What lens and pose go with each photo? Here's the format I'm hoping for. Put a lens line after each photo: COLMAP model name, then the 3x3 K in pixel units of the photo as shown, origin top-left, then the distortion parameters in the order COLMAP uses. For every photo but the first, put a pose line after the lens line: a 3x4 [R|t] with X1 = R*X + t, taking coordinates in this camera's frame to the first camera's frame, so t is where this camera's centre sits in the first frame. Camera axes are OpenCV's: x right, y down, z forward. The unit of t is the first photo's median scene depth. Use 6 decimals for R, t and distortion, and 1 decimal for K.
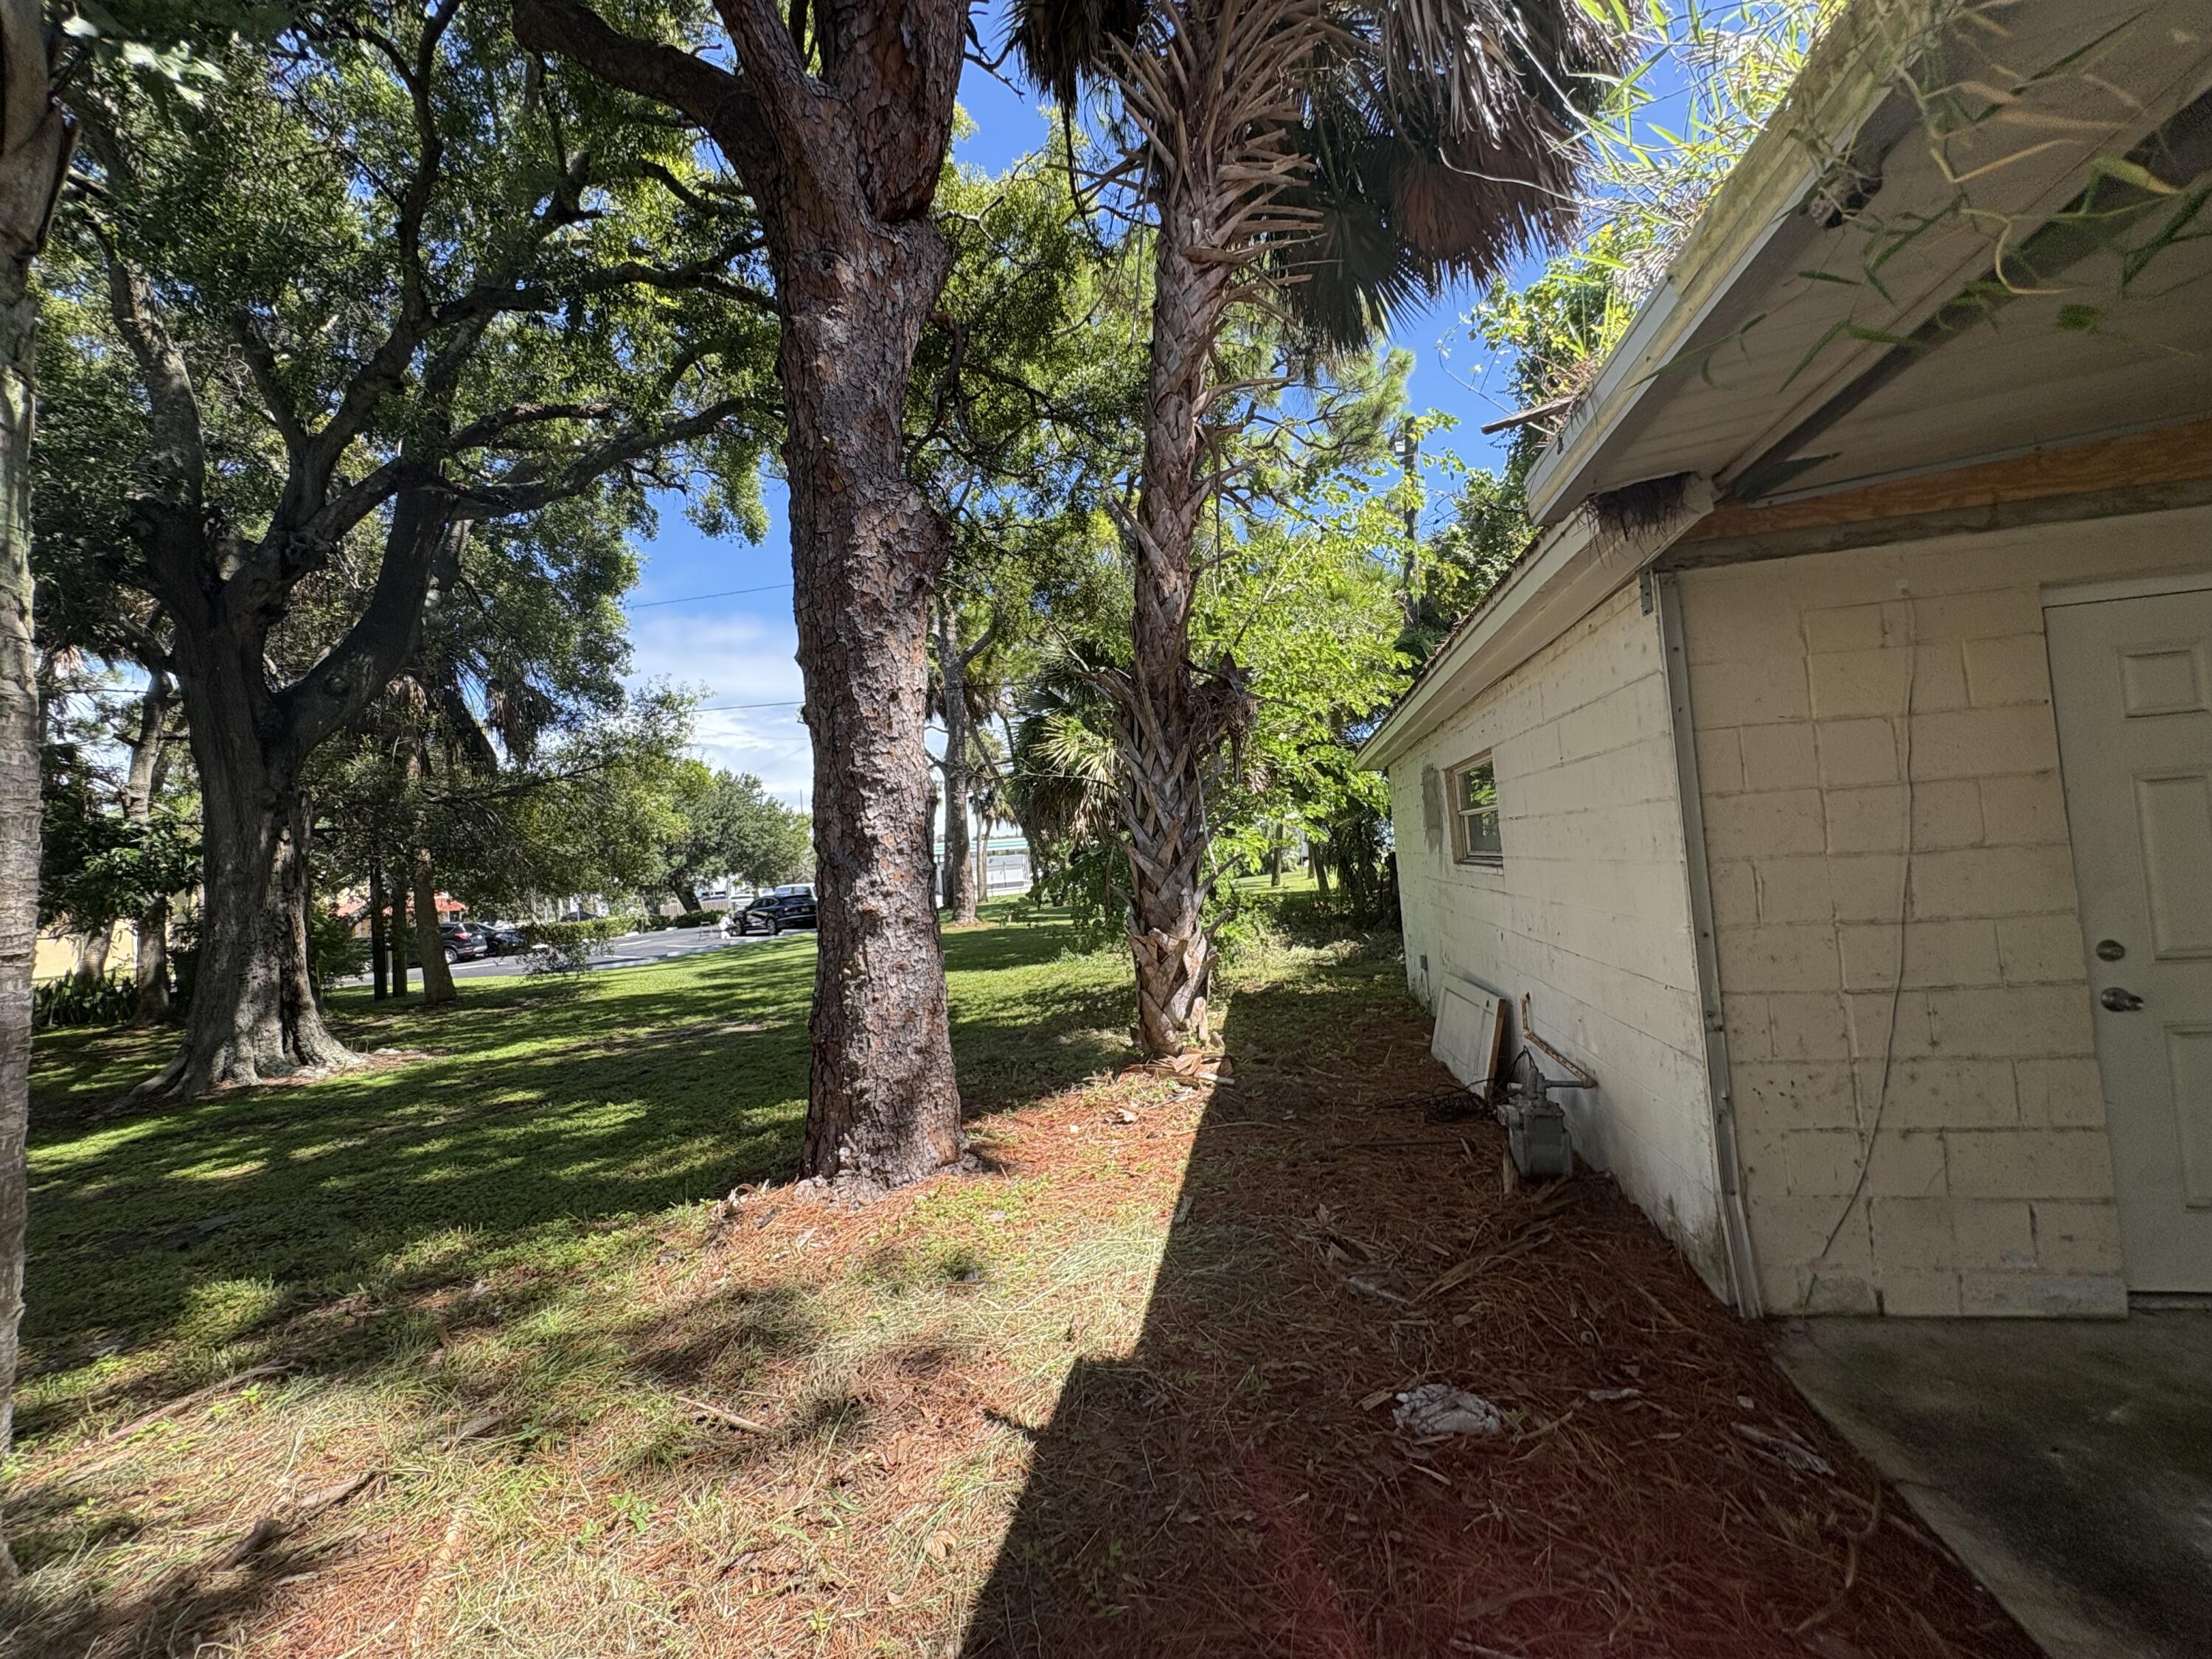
lens RADIAL K [[880.3, 0, 1110.5], [0, 880.3, 829.8], [0, 0, 1]] dist [-0.000816, 0.000623]
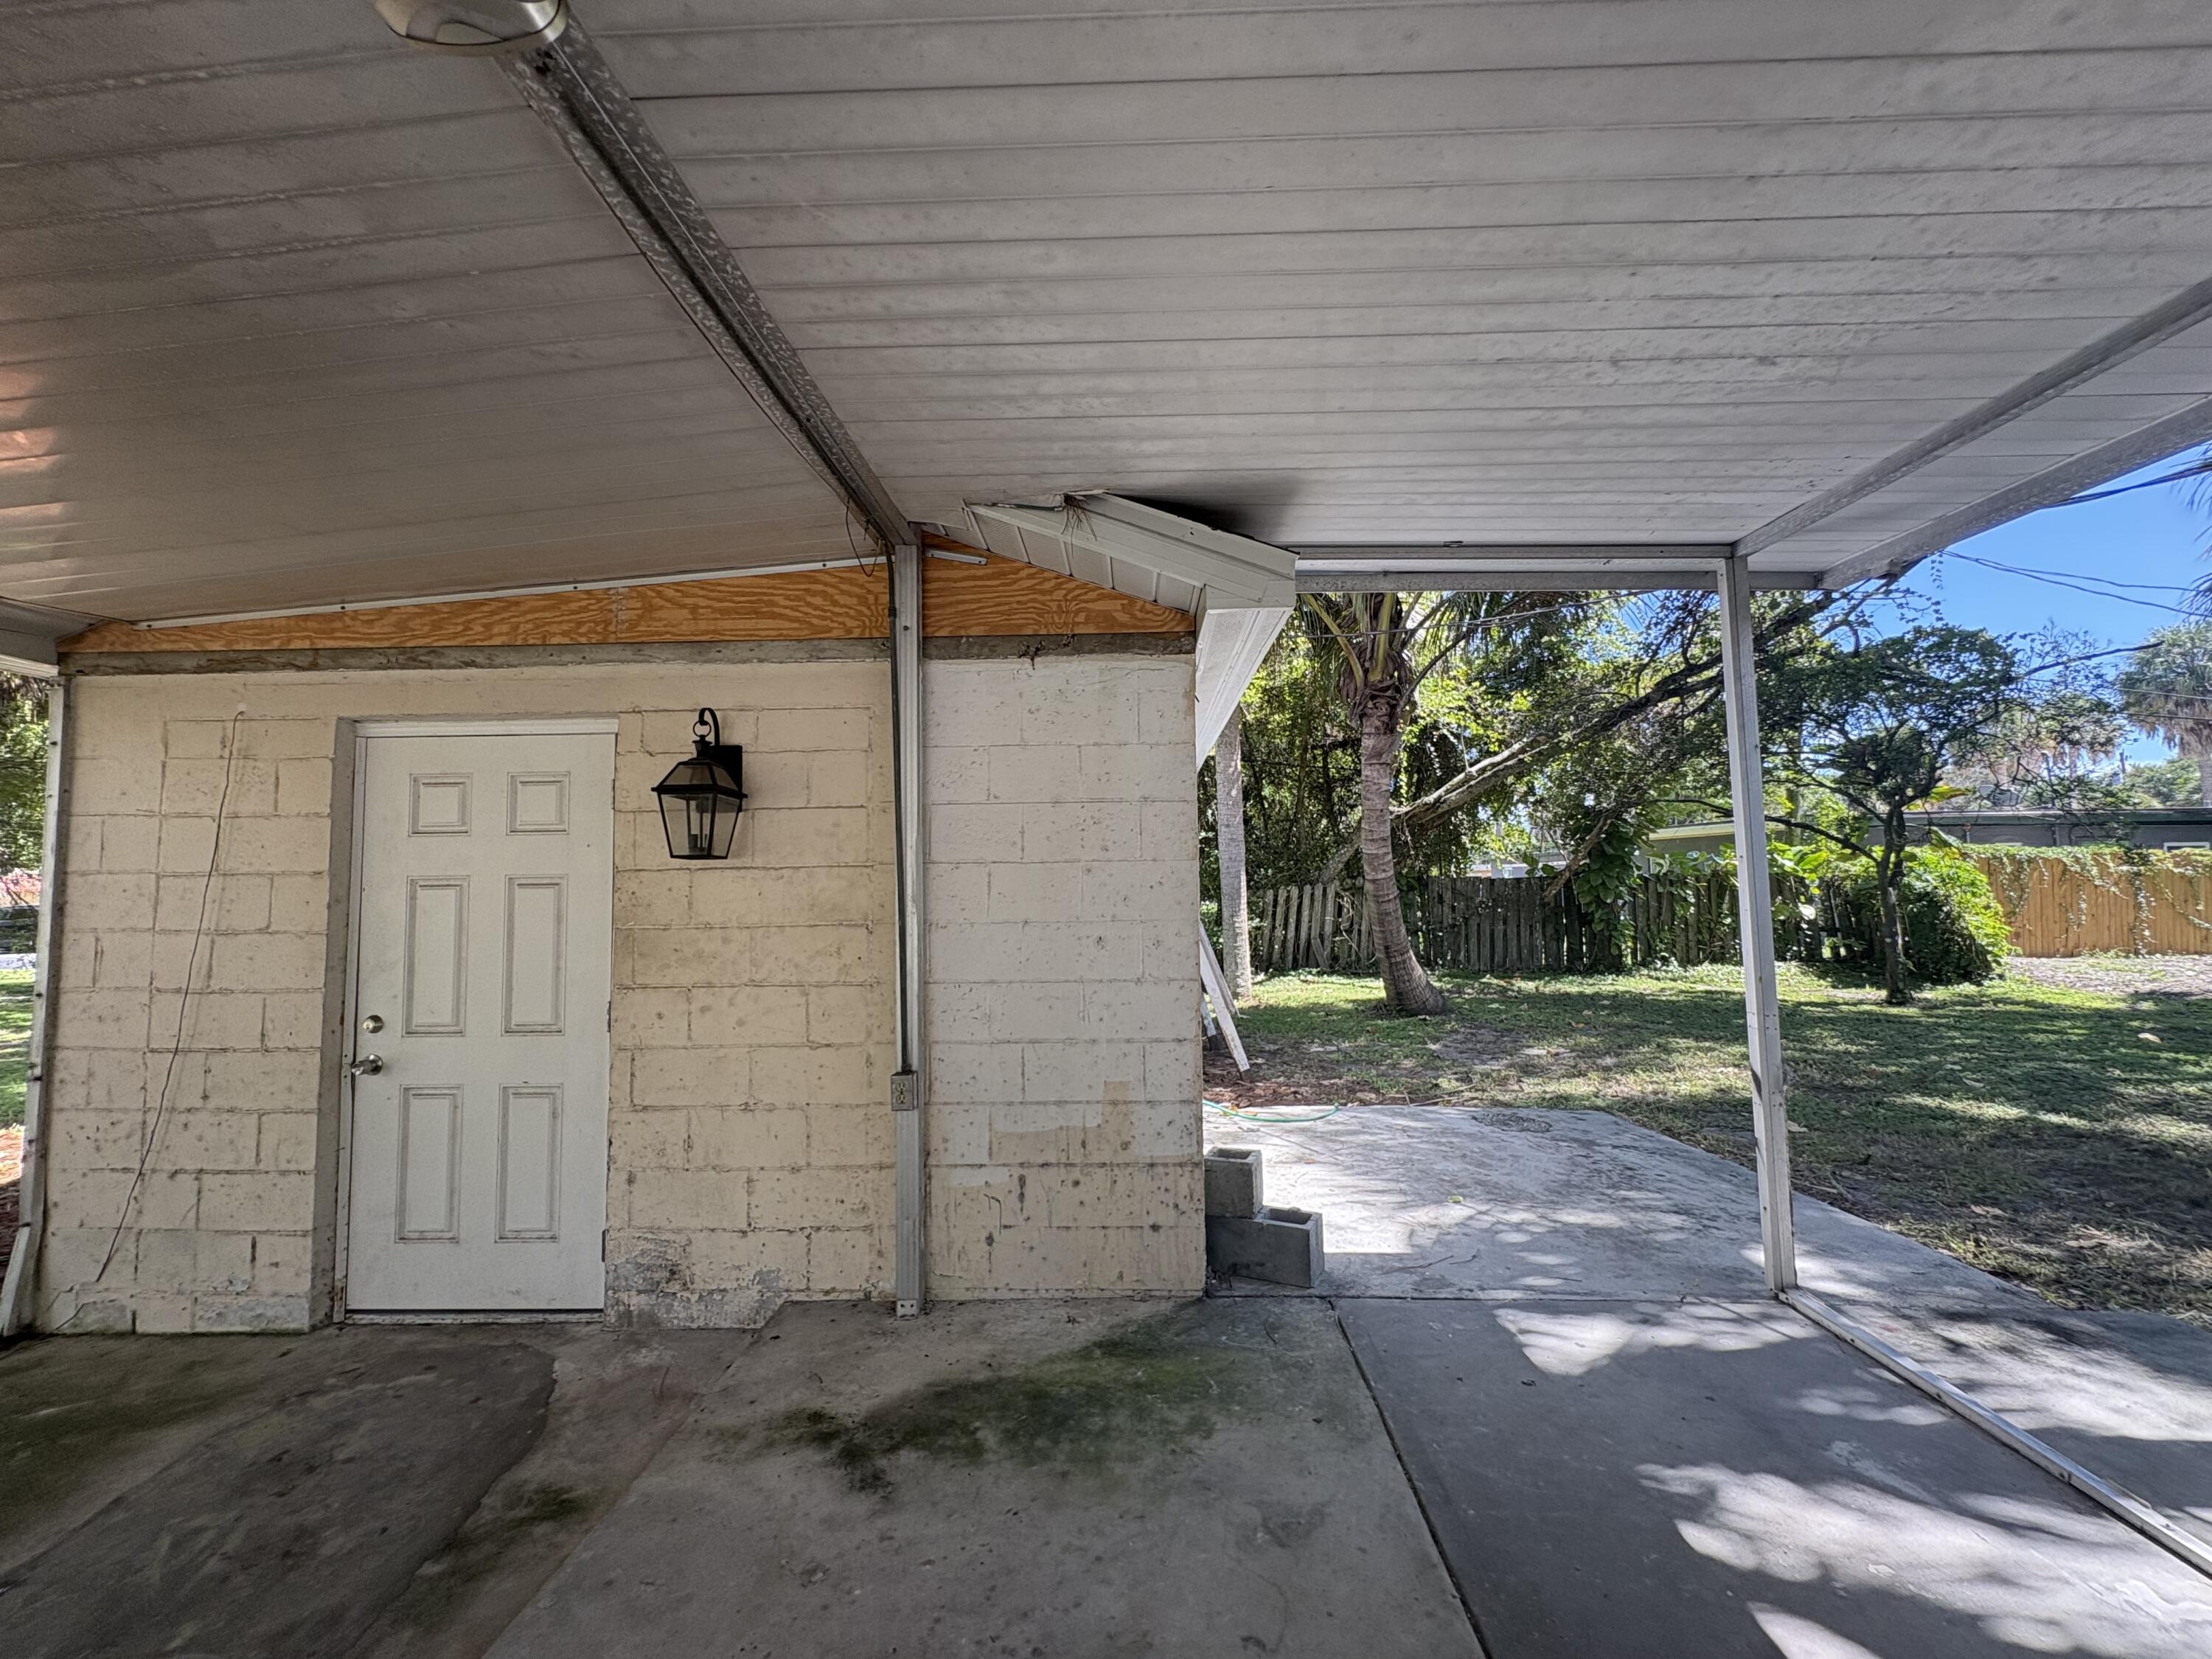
lens RADIAL K [[880.3, 0, 1110.5], [0, 880.3, 829.8], [0, 0, 1]] dist [-0.000816, 0.000623]
pose [[0.985164, 0.074946, 0.154384, 1.920188], [-0.069856, 0.996828, -0.038143, -0.153021], [-0.156753, 0.026793, 0.987274, -0.360939]]
